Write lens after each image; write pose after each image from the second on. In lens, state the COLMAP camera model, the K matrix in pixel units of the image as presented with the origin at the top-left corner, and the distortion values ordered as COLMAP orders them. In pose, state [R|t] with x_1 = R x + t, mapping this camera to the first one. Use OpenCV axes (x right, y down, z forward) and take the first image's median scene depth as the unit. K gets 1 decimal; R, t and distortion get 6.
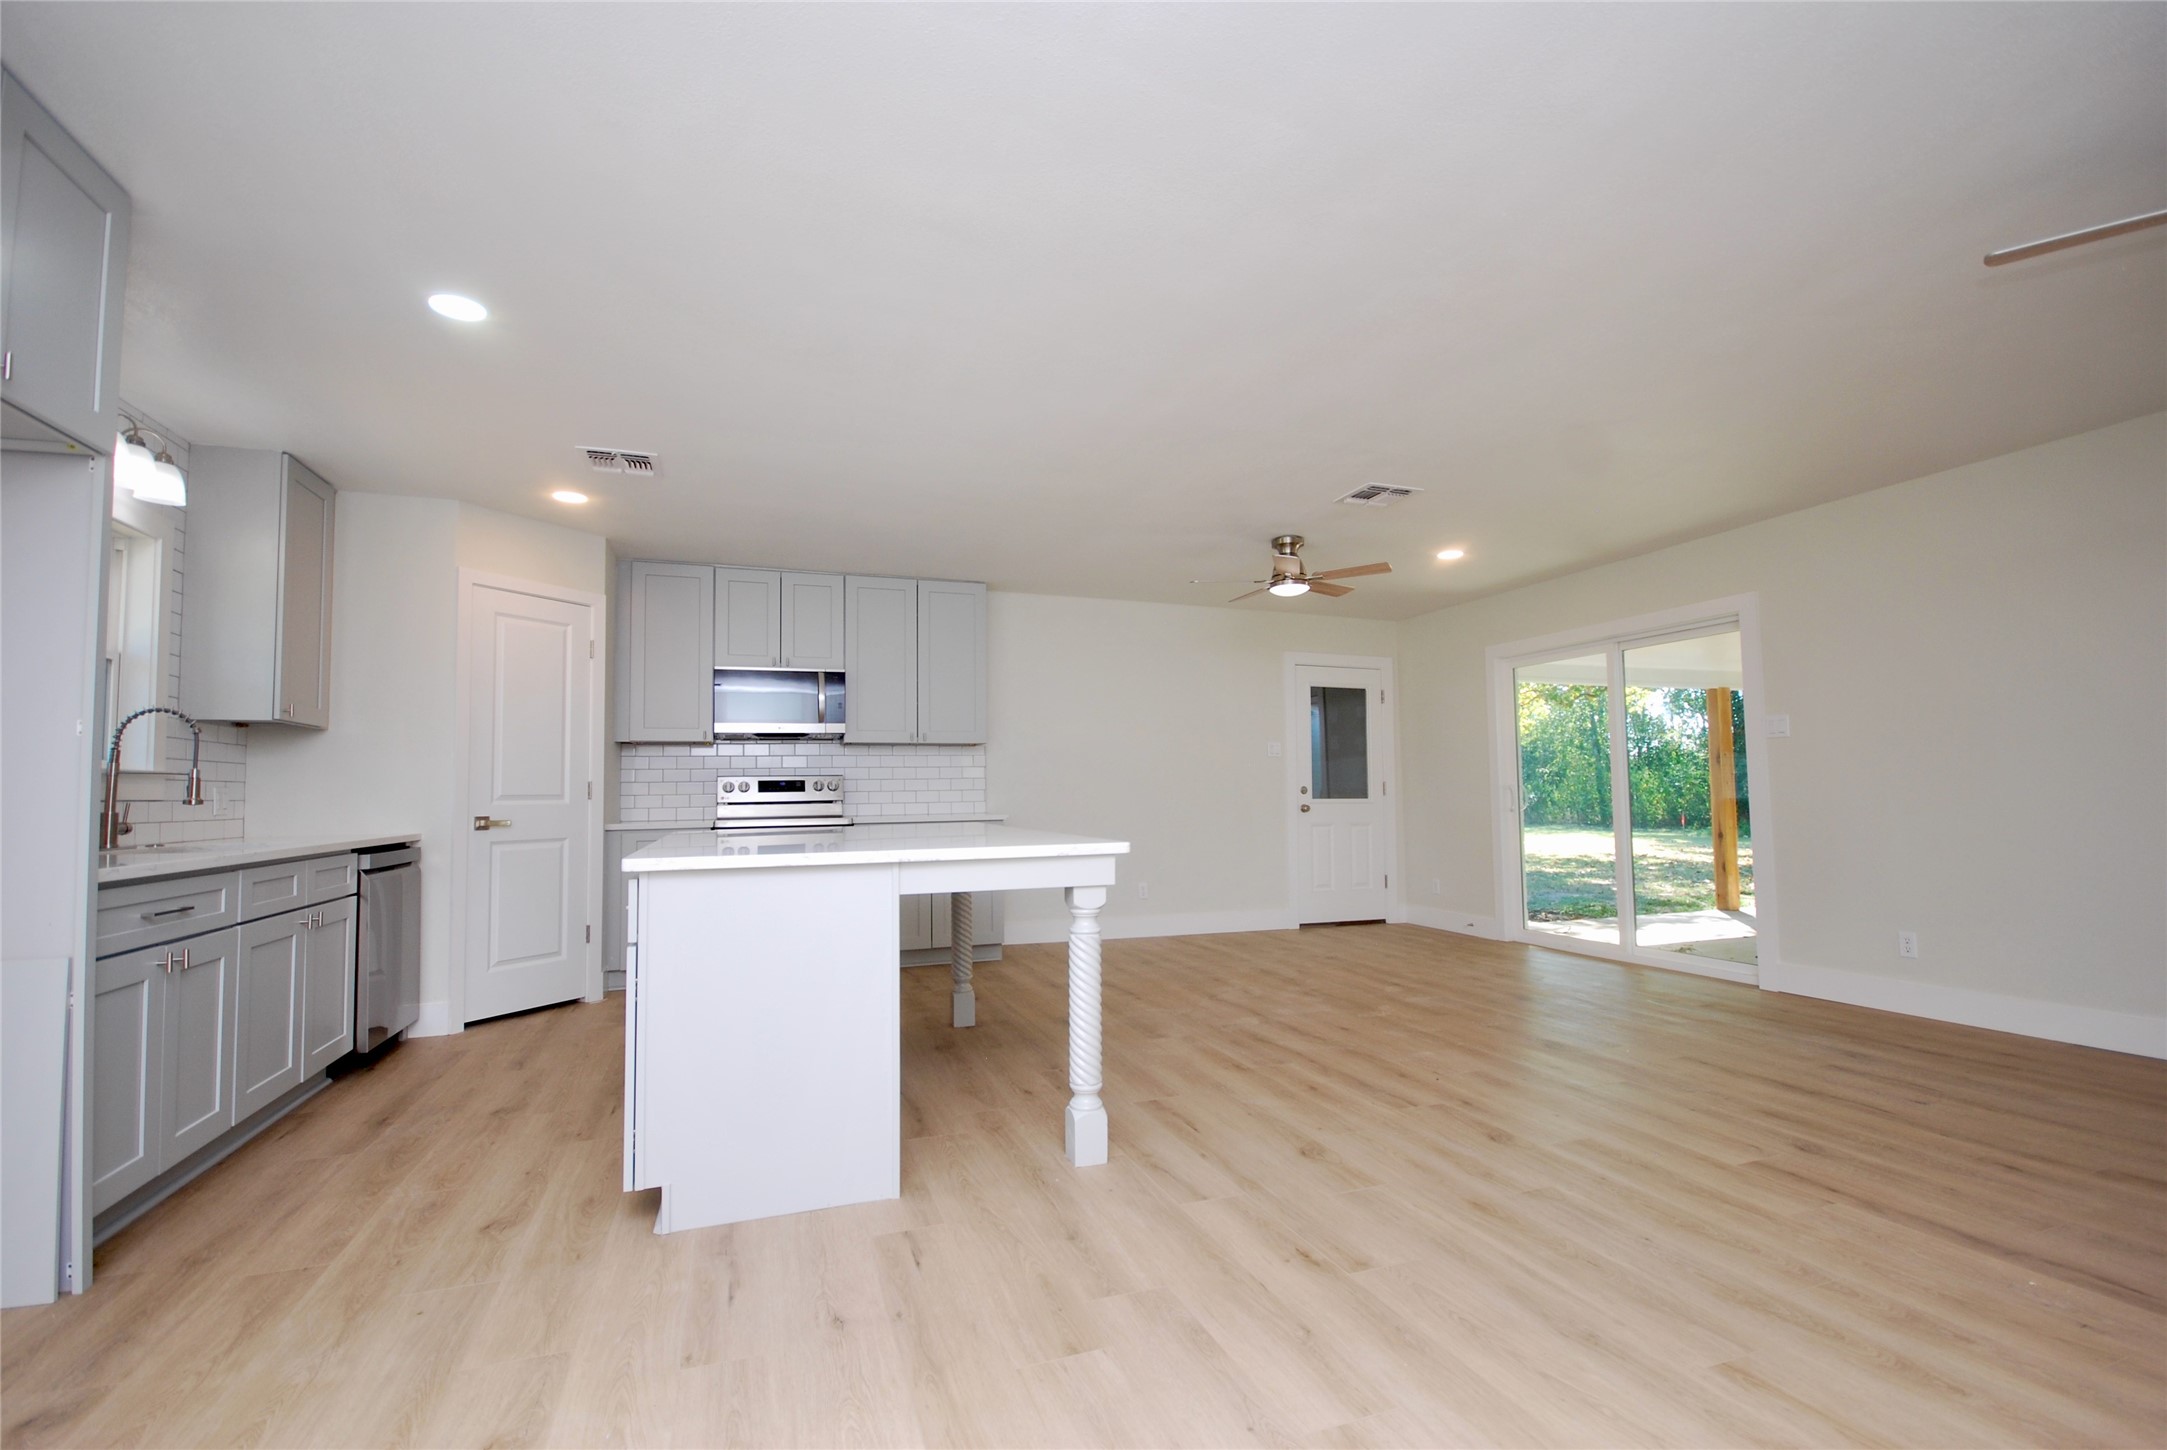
lens RADIAL K [[953.1, 0, 1091.5], [0, 953.1, 741.2], [0, 0, 1]] dist [0.004434, -0.007439]
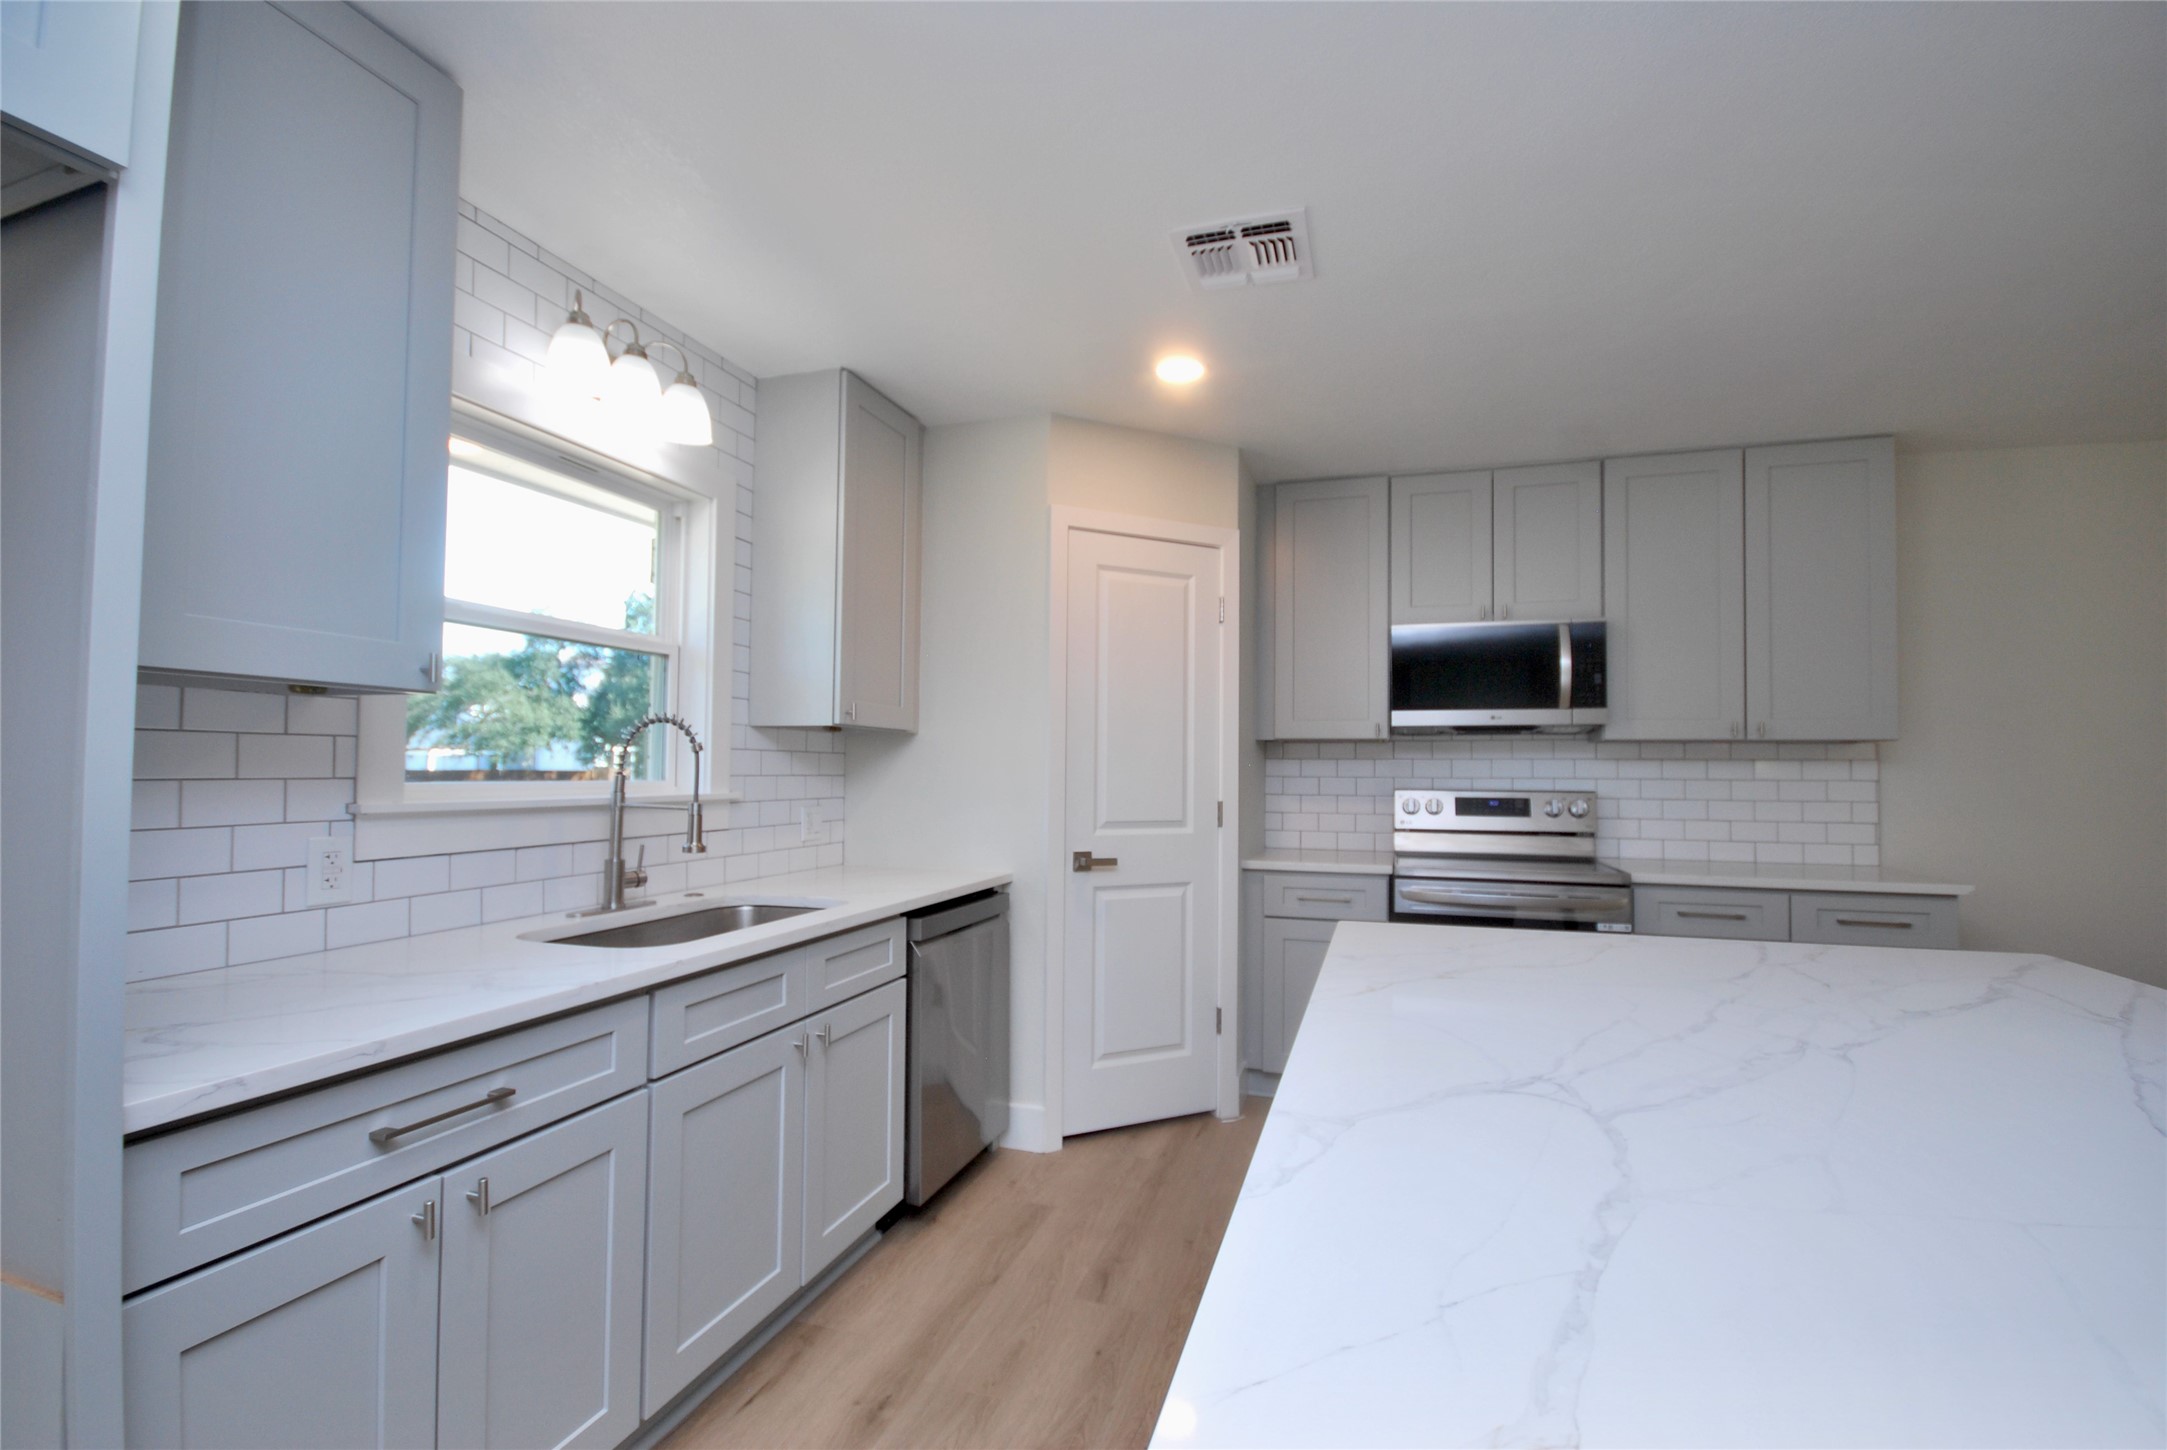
lens RADIAL K [[953.1, 0, 1089.6], [0, 953.1, 745.5], [0, 0, 1]] dist [0.004434, -0.007439]
pose [[0.791179, 0.005734, -0.611557, -0.226803], [0.012556, 0.999593, 0.025616, -0.022101], [0.611455, -0.027945, 0.790785, 0.504783]]
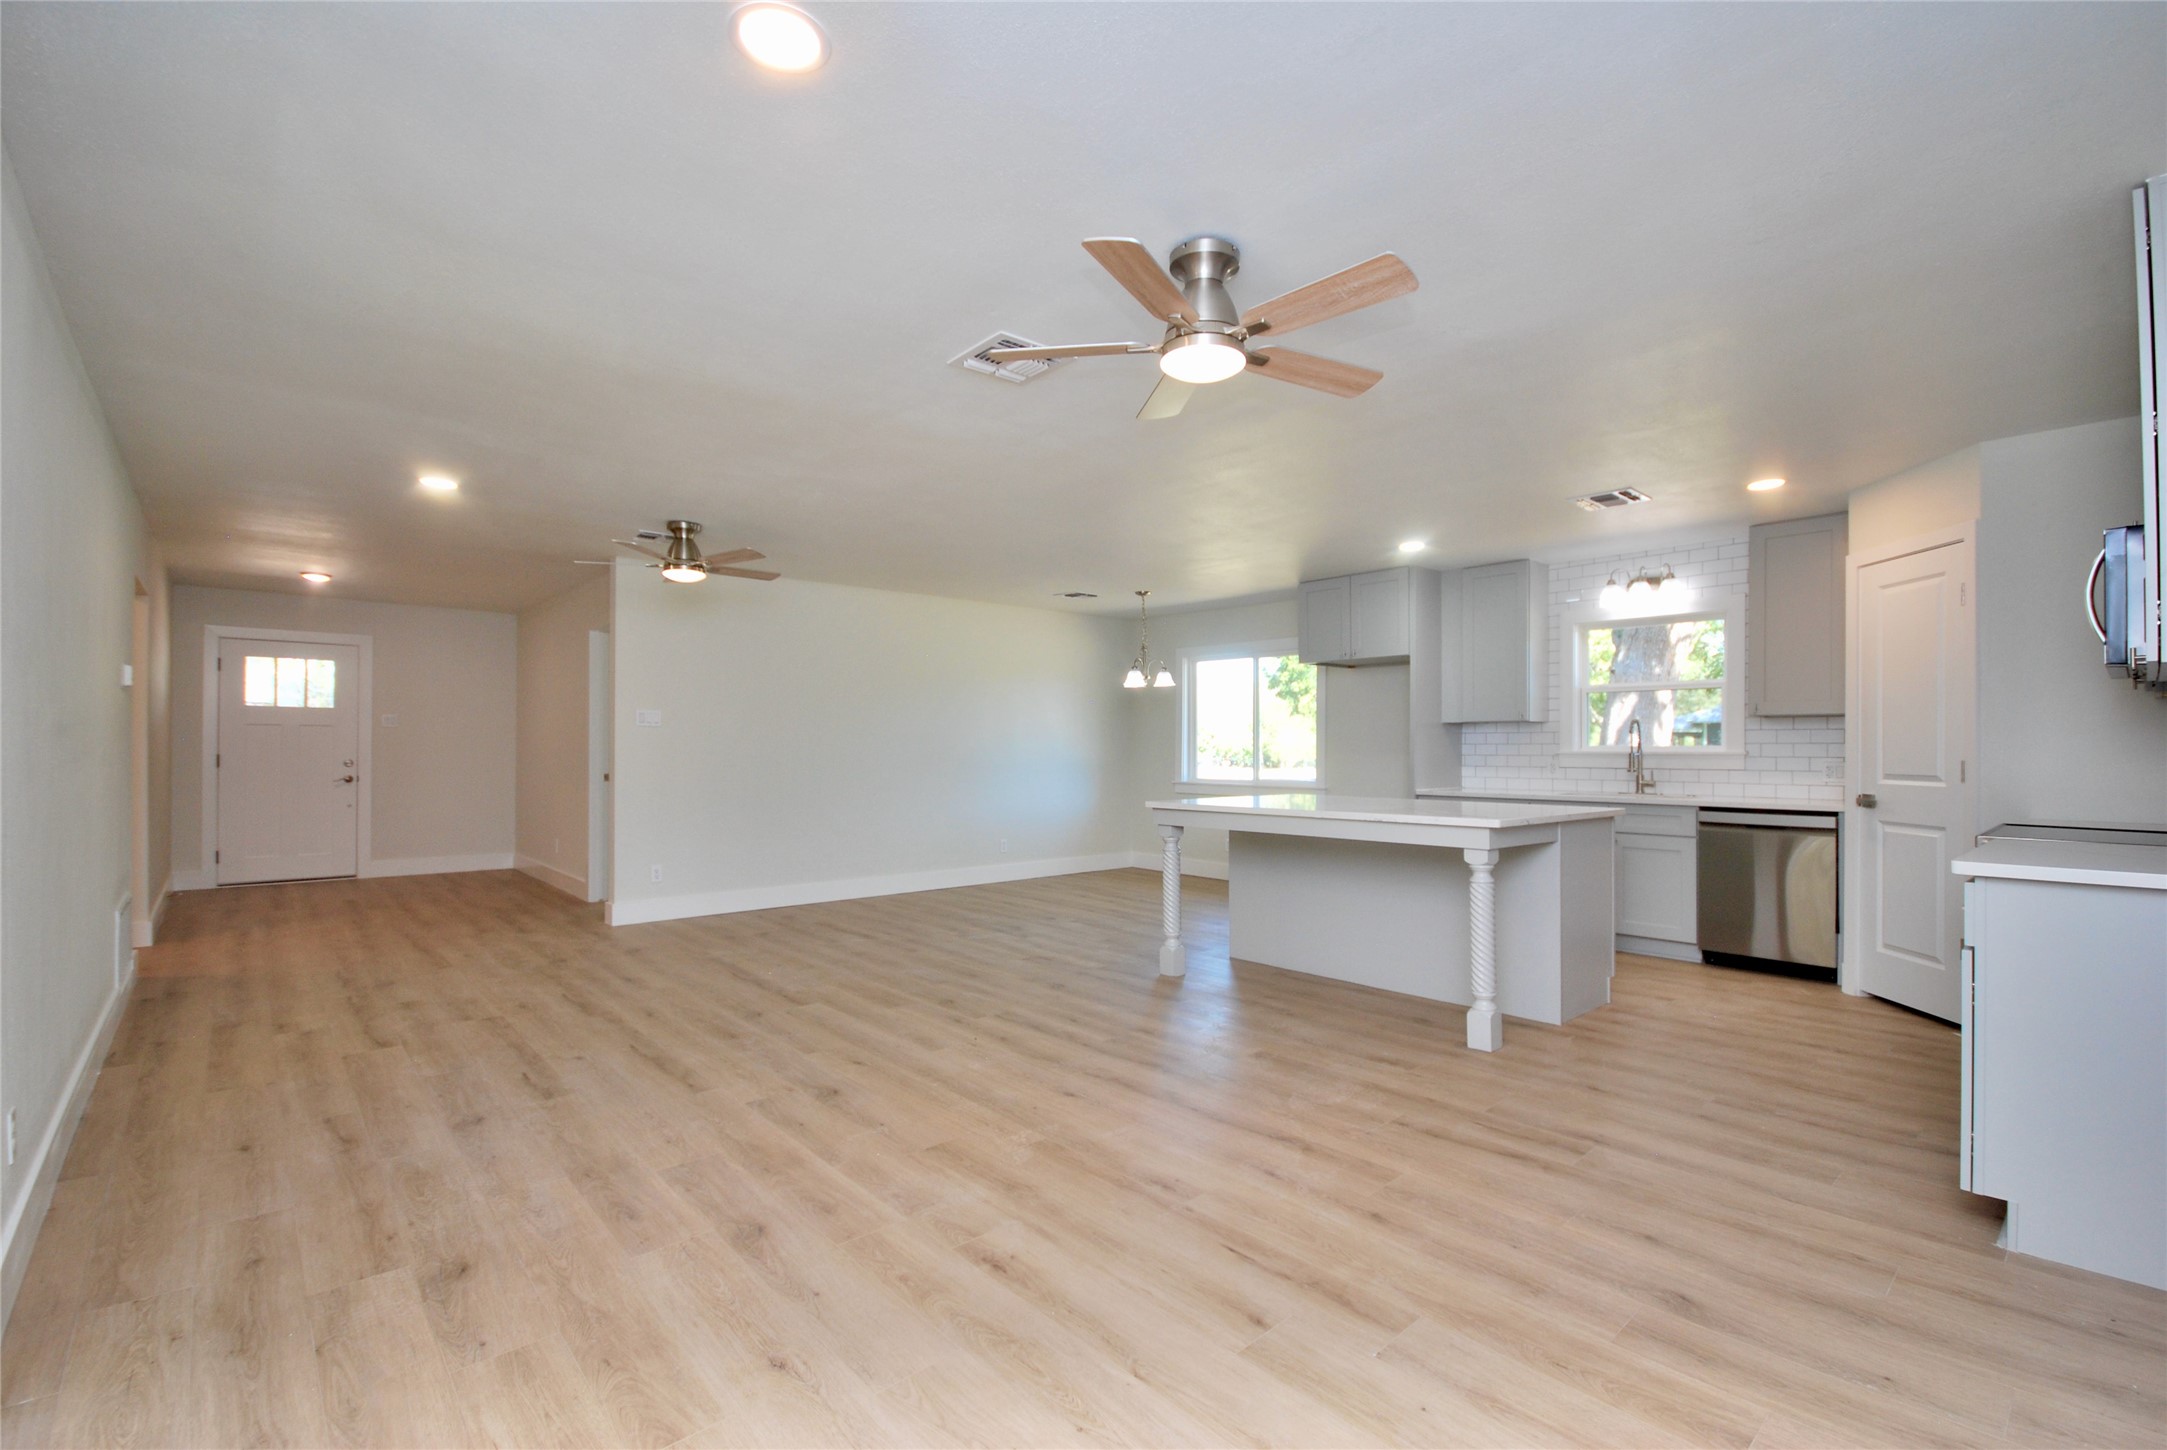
lens RADIAL K [[953.1, 0, 1095.2], [0, 953.1, 741.2], [0, 0, 1]] dist [0.004434, -0.007439]
pose [[-0.926813, 0.009308, -0.375409, 0.578124], [0.031191, 0.998147, -0.052255, 0.057801], [0.374227, -0.060140, -0.925385, 1.884784]]
